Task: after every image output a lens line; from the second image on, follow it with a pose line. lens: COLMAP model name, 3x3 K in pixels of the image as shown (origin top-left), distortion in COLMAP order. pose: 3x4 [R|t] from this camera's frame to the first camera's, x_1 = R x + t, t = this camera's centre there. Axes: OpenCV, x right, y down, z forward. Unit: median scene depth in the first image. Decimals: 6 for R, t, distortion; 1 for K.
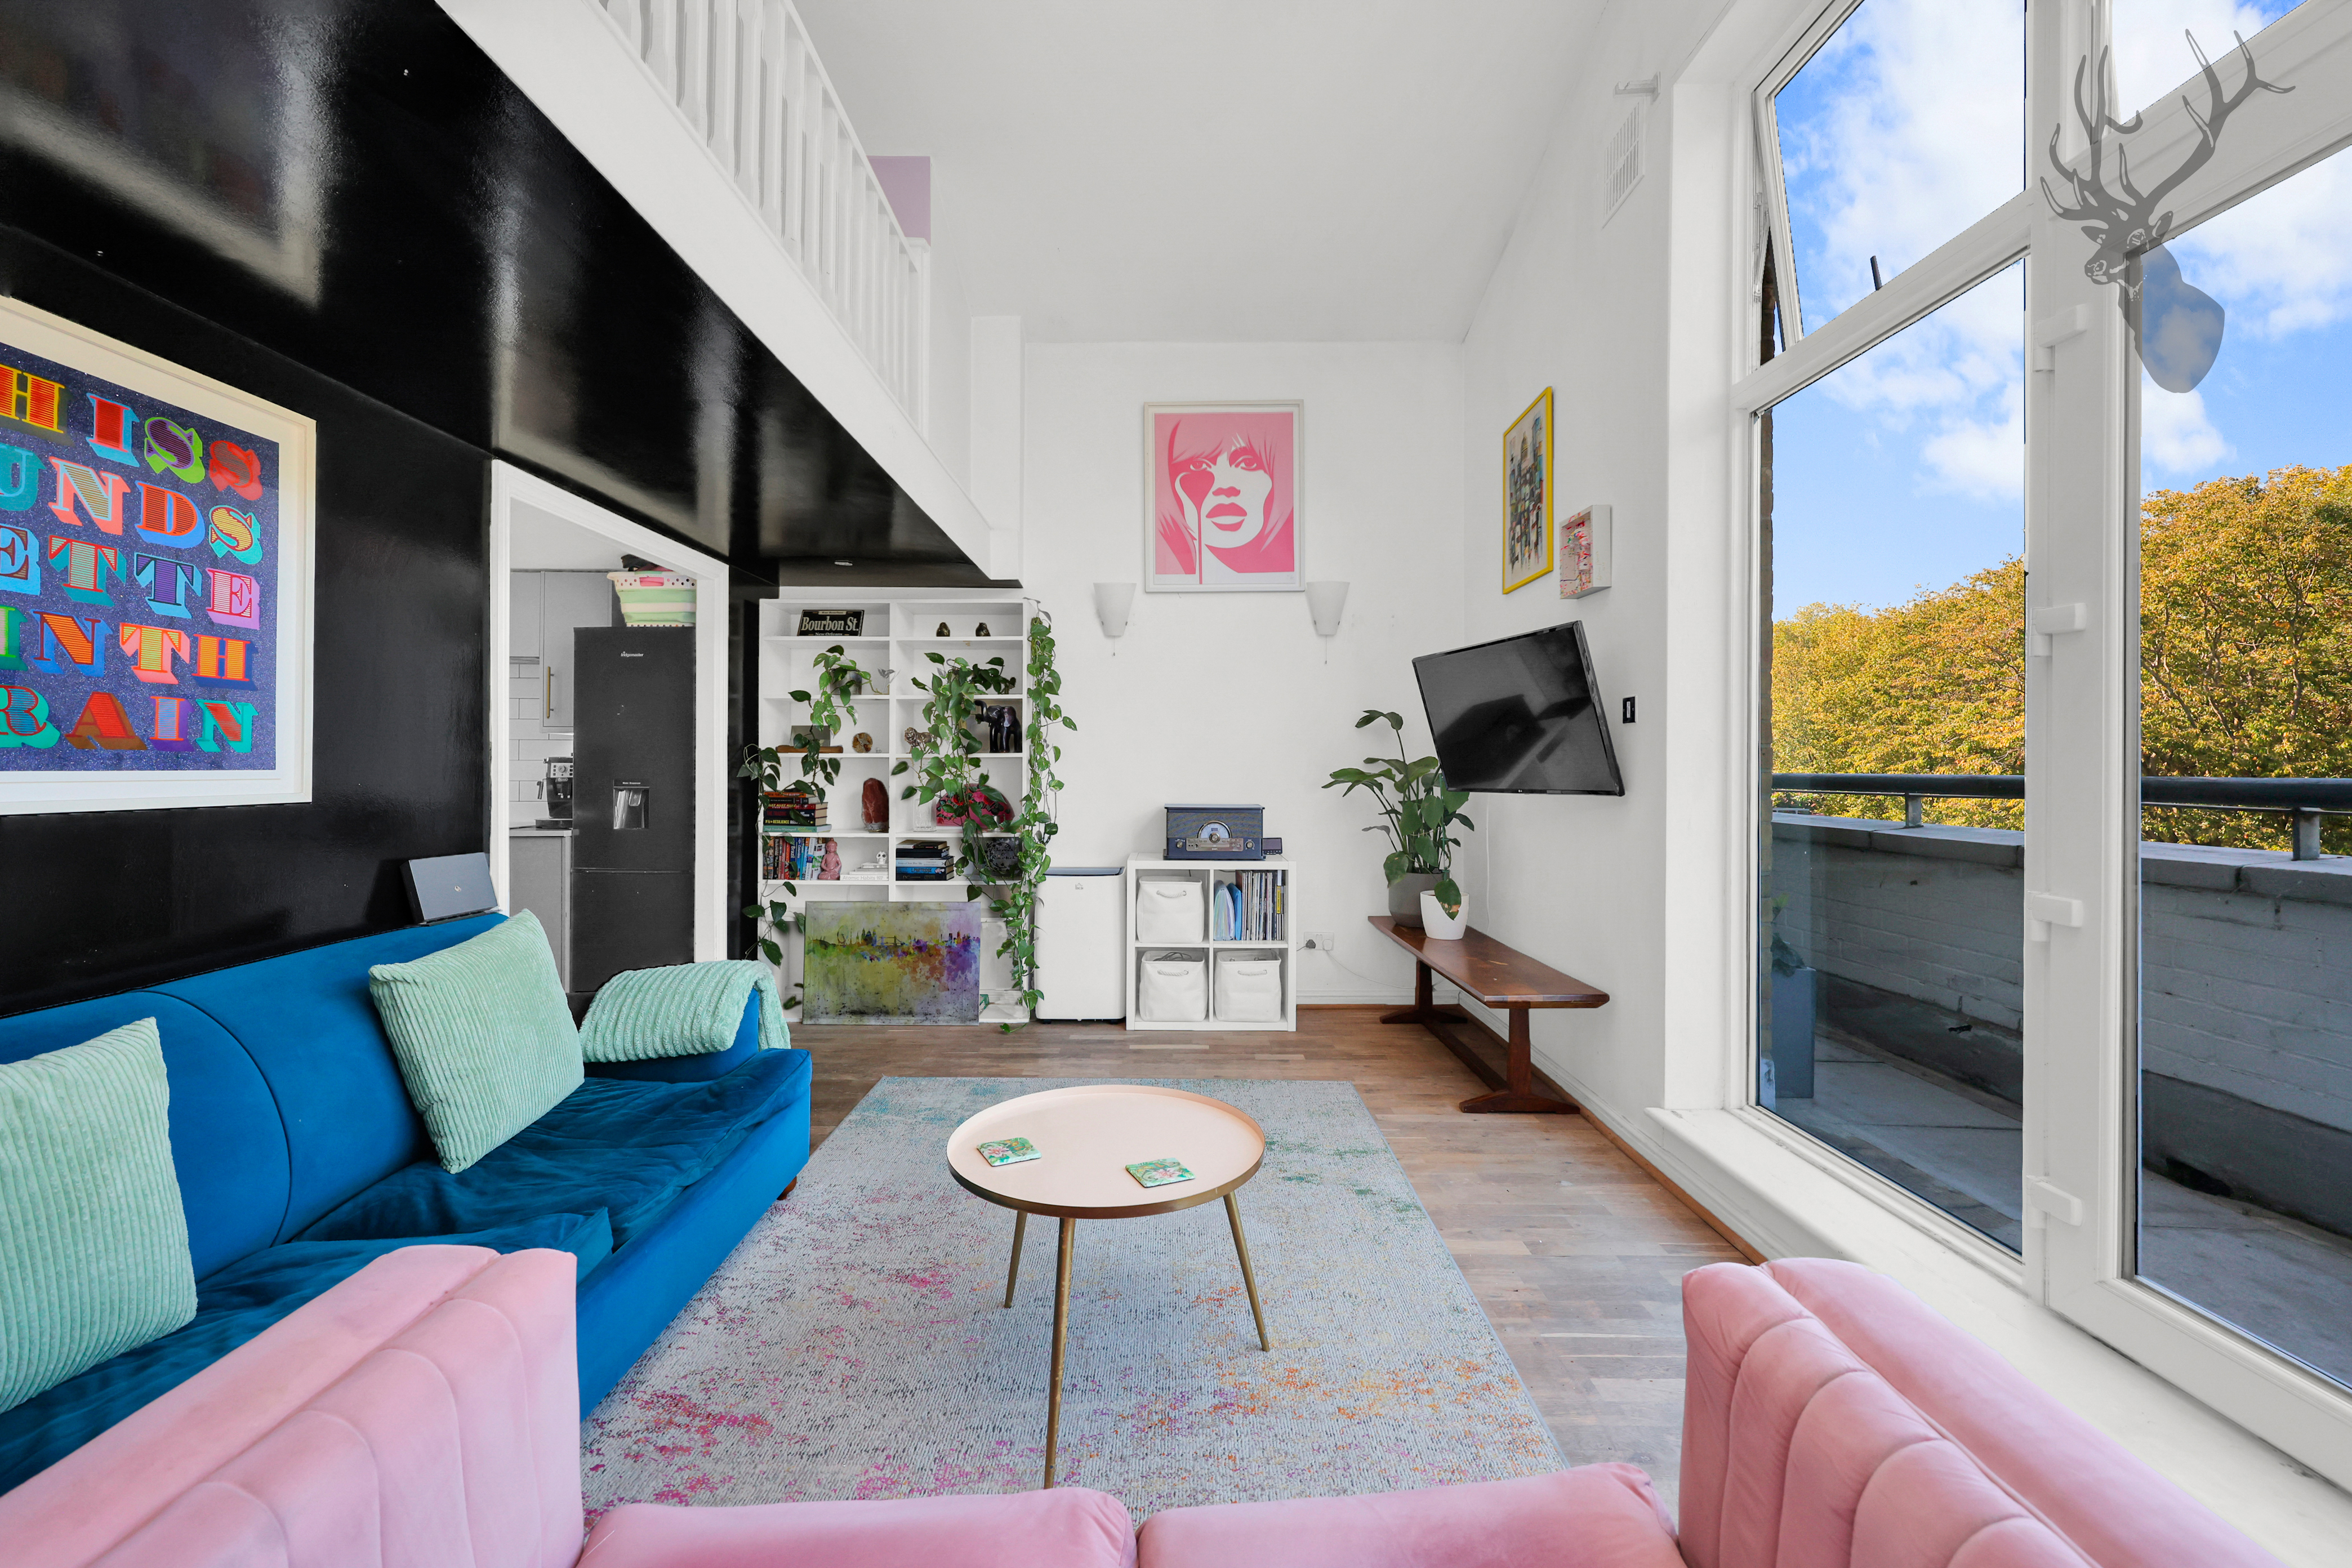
lens RADIAL K [[937.3, 0, 1158.0], [0, 937.3, 768.7], [0, 0, 1]] dist [-0.000803, -0.000095]
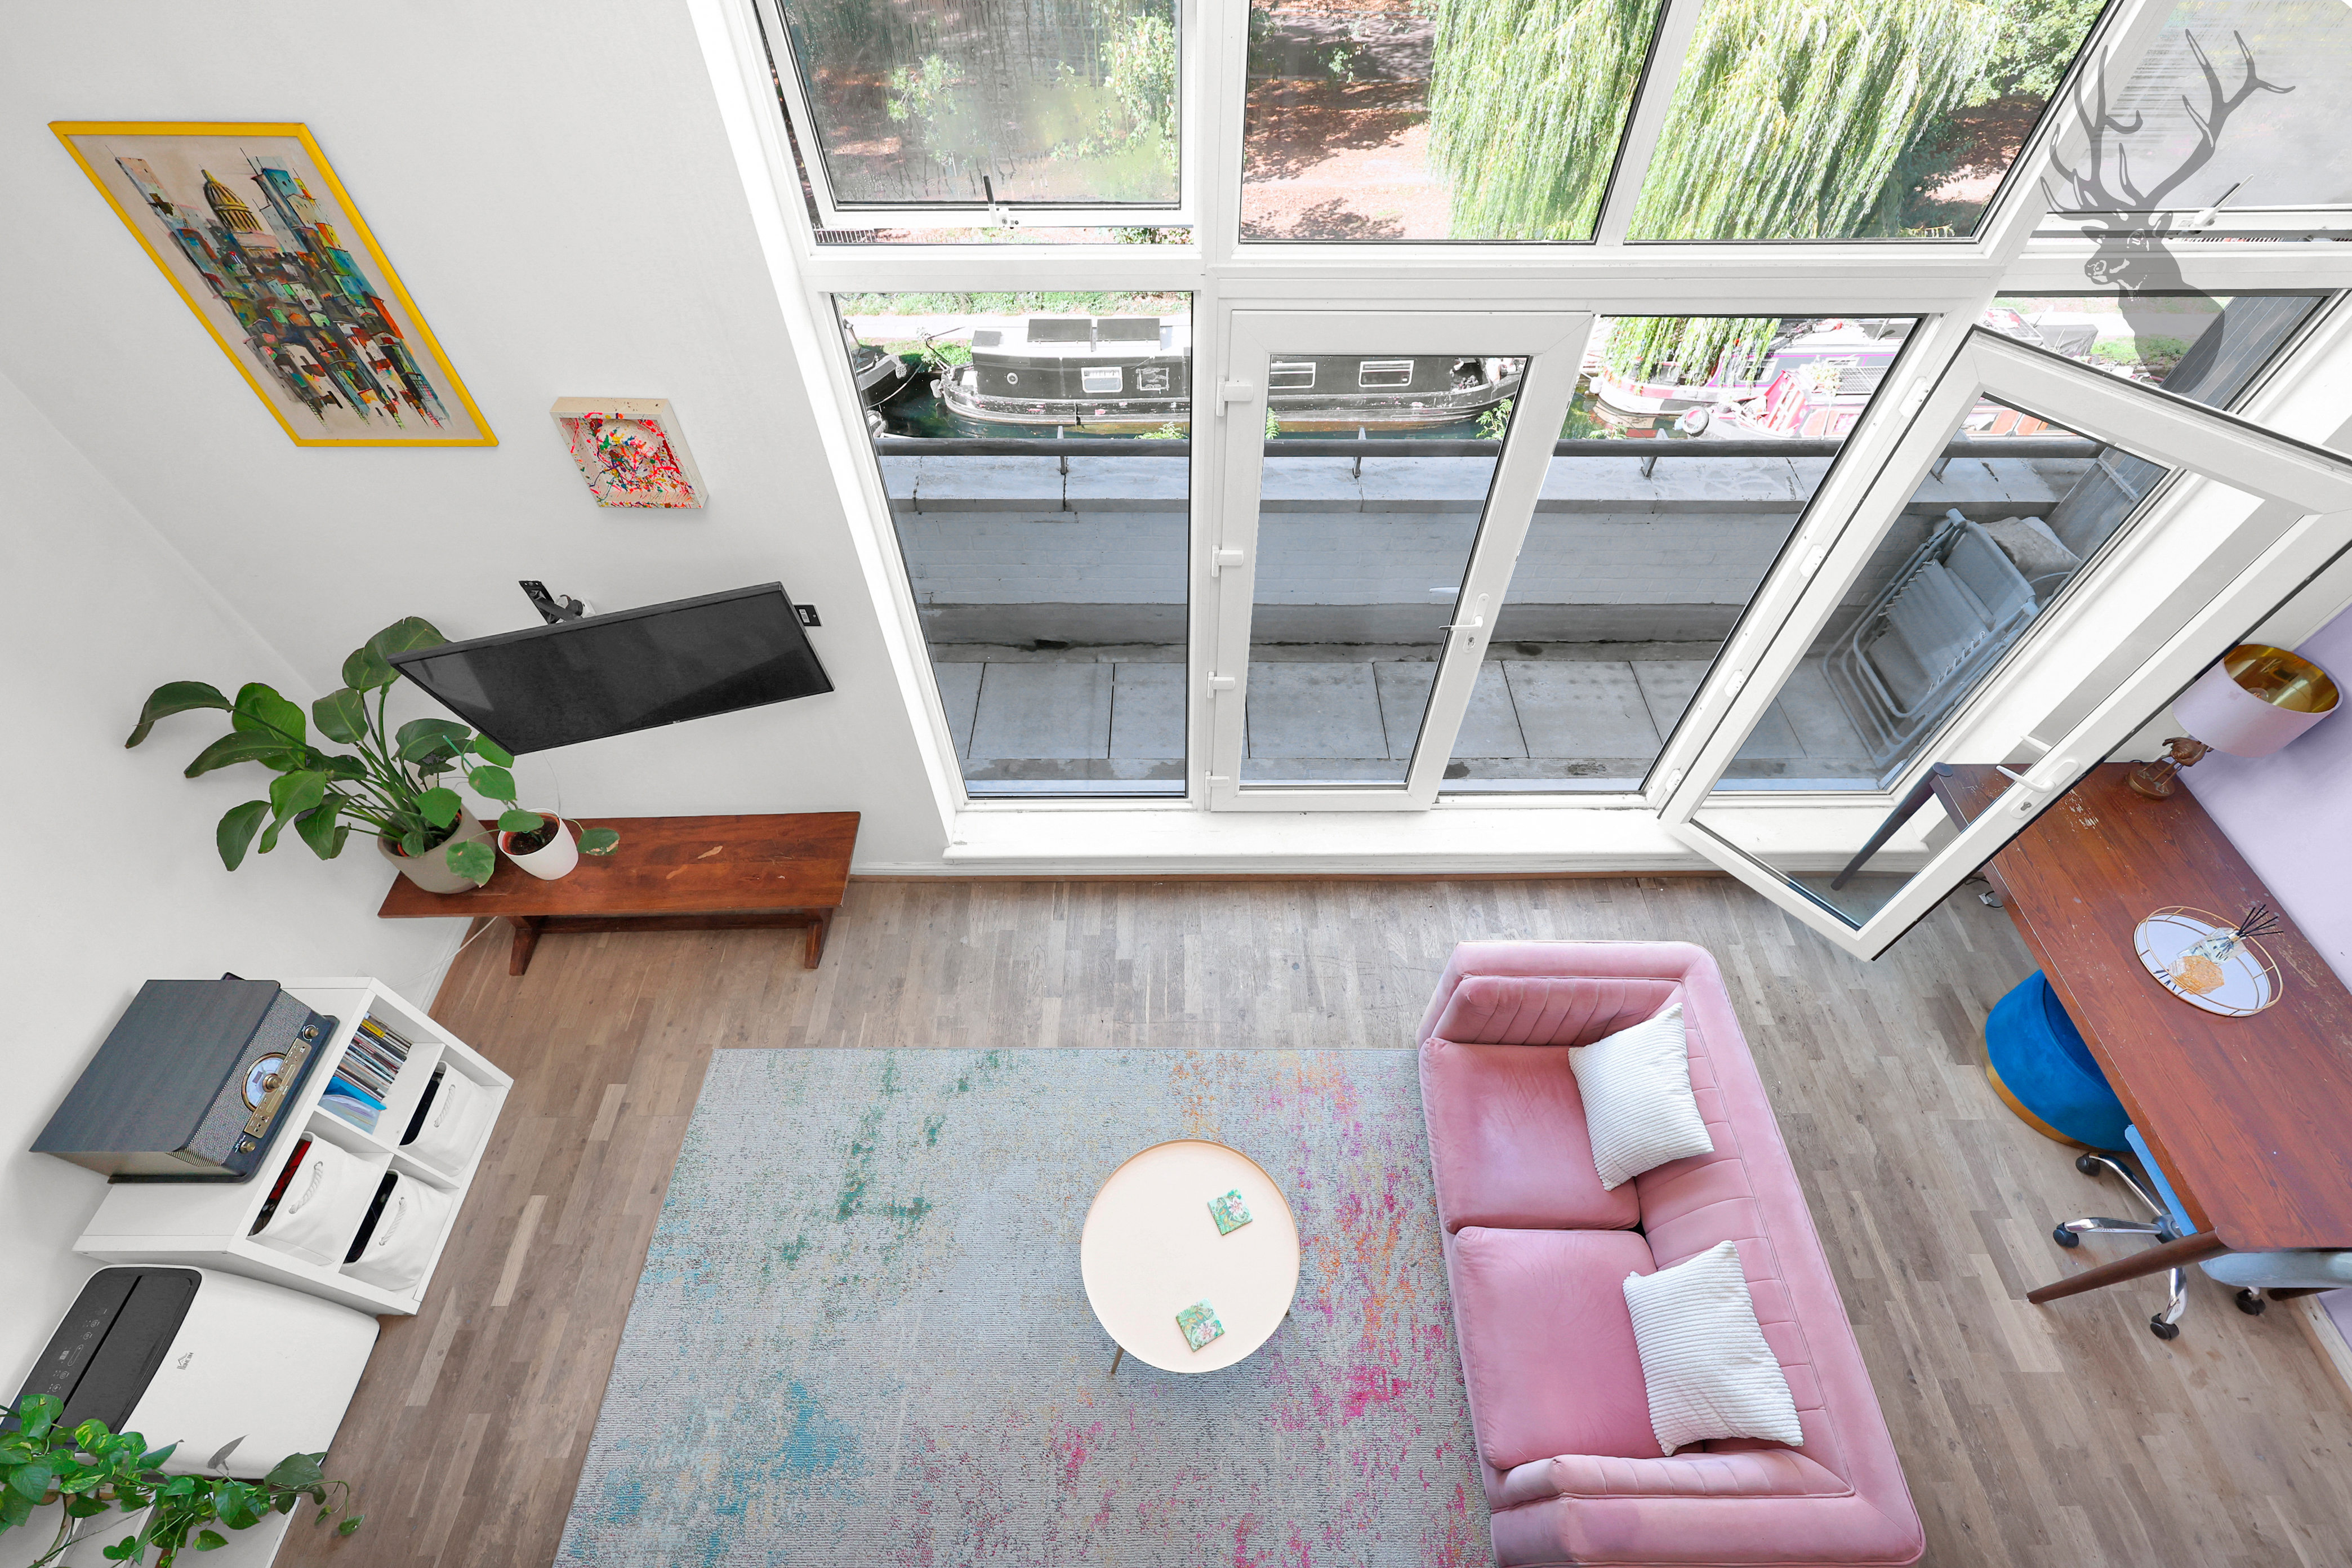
lens RADIAL K [[994.0, 0, 1176.4], [0, 994.0, 828.4], [0, 0, 1]] dist [0.000052, -0.000013]
pose [[-0.017847, -0.802761, 0.596033, -0.187601], [-0.001447, 0.596148, 0.802873, -0.508688], [-0.999840, 0.013466, -0.011801, 0.439346]]
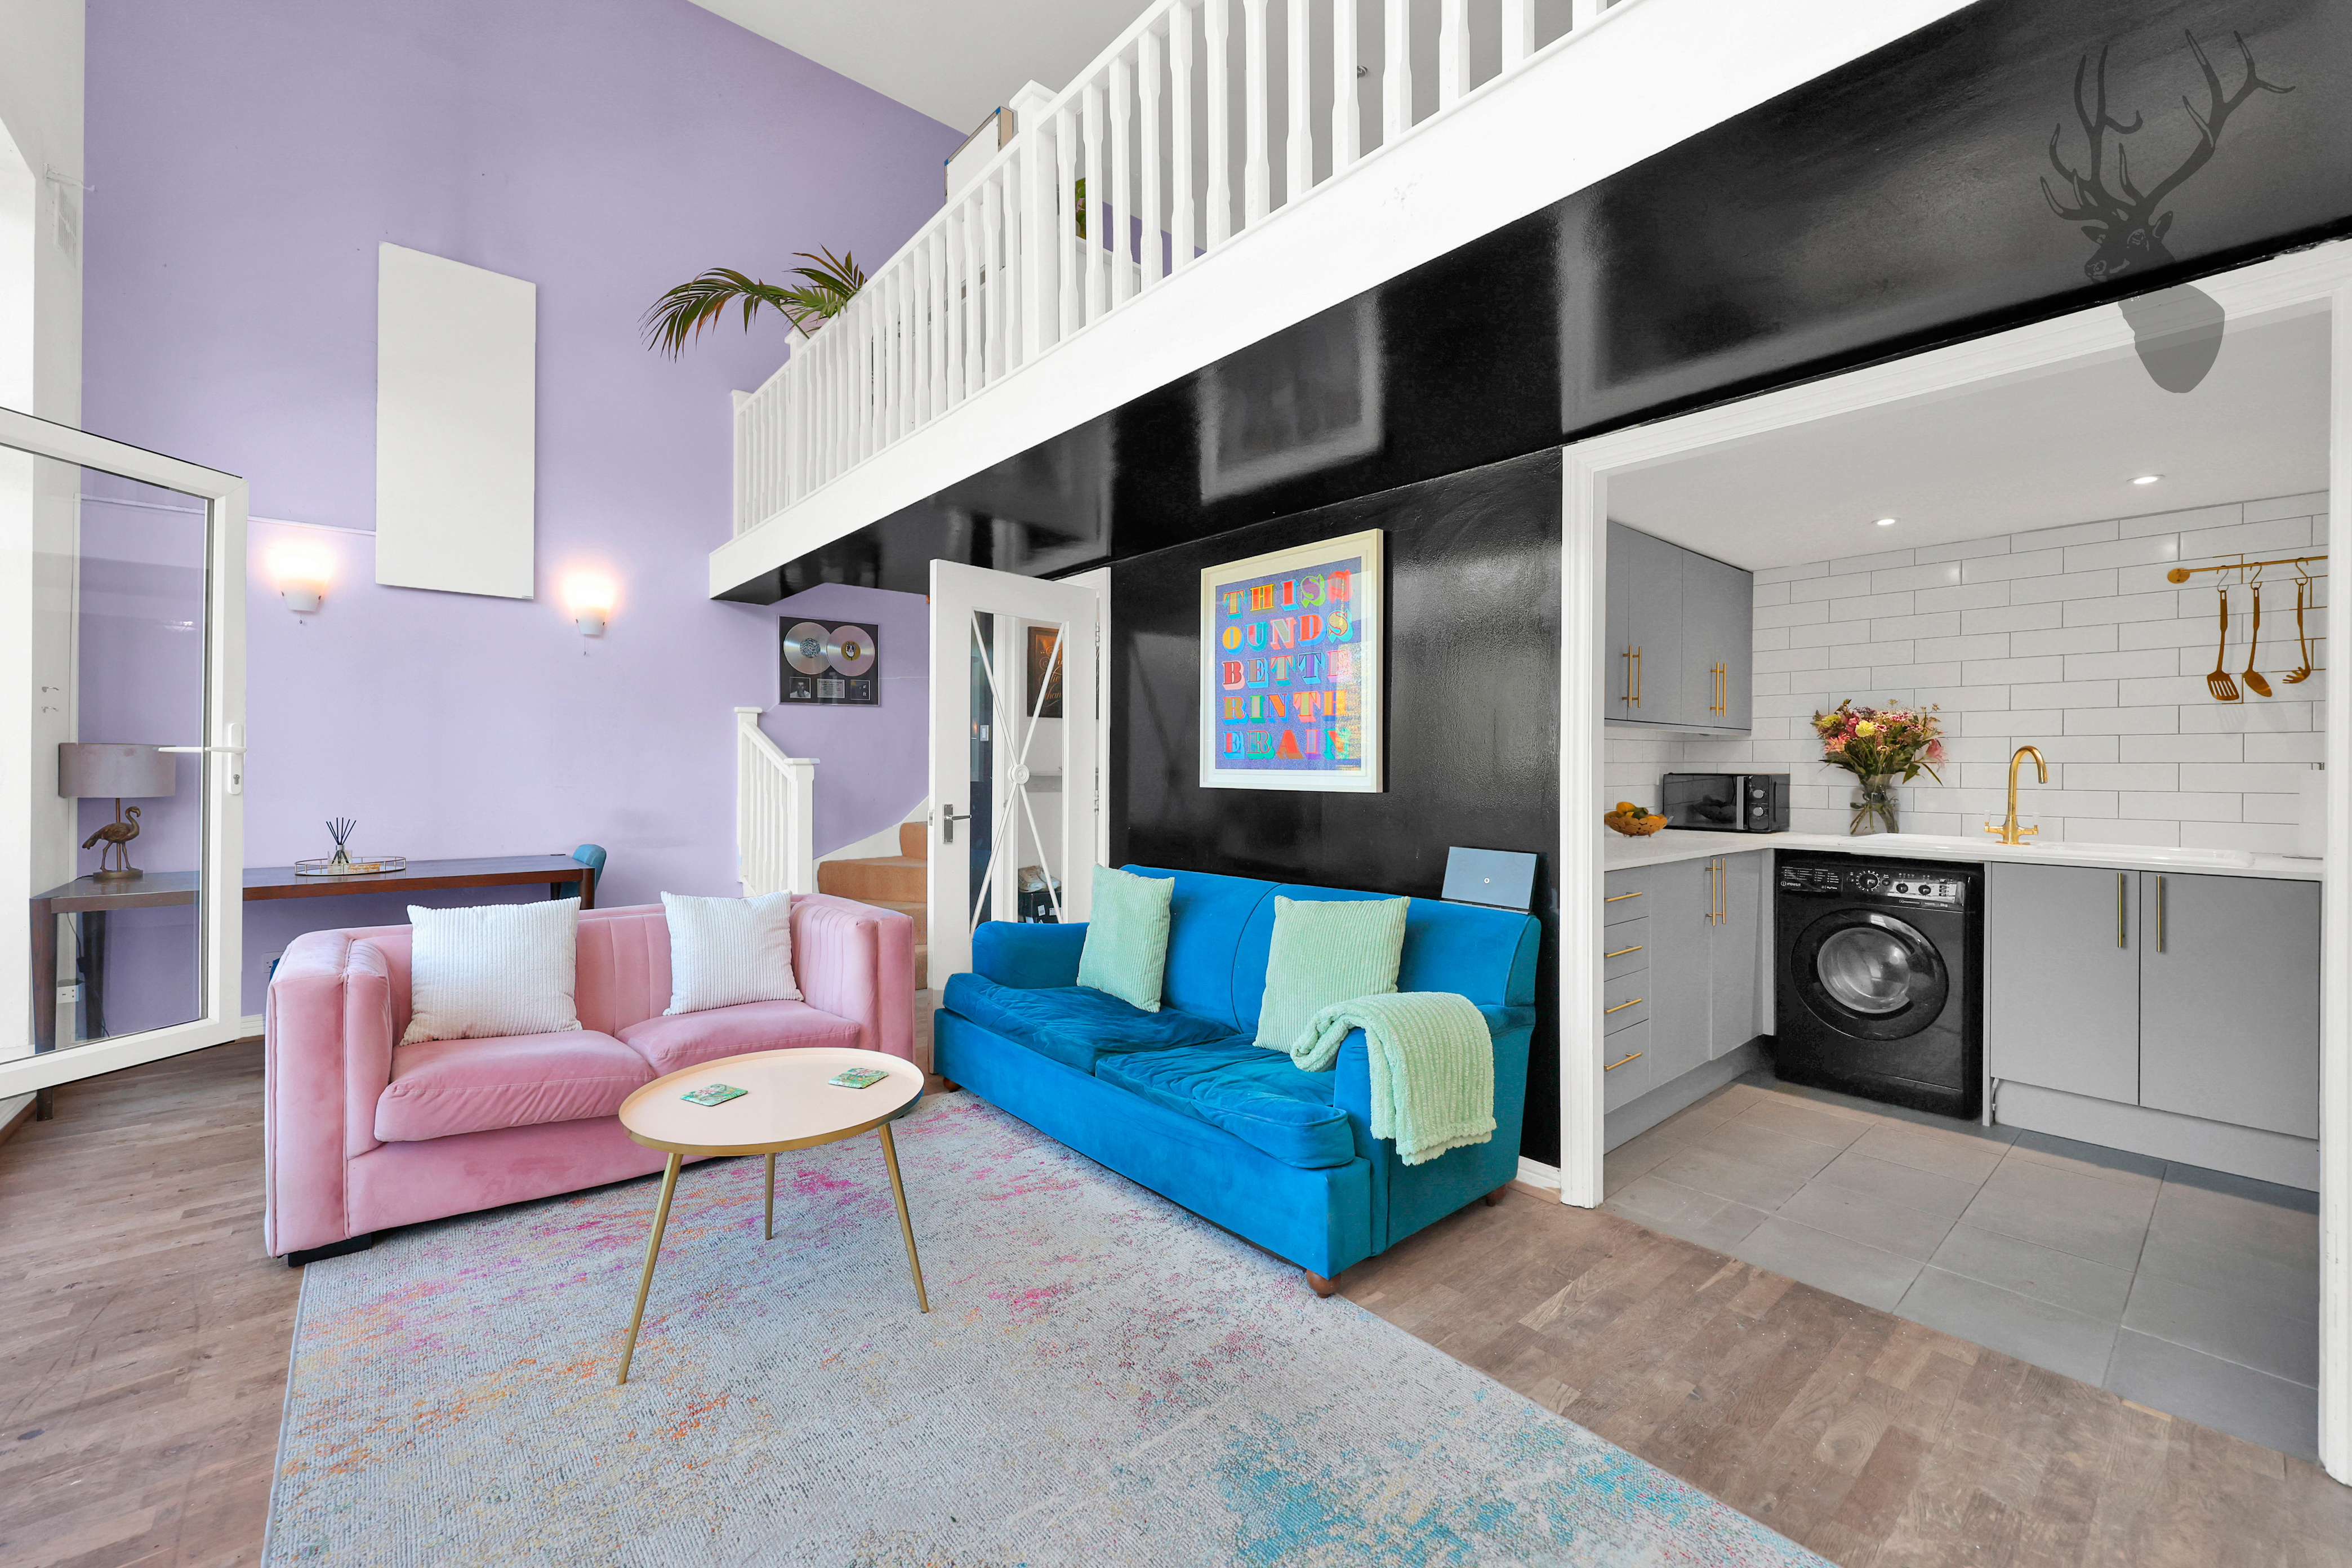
lens RADIAL K [[937.3, 0, 1158.0], [0, 937.3, 768.7], [0, 0, 1]] dist [-0.000803, -0.000095]
pose [[-0.755754, -0.007681, -0.654811, 0.144983], [-0.008906, 0.999959, -0.001451, 0.002462], [0.654795, 0.004735, -0.755791, 0.911078]]
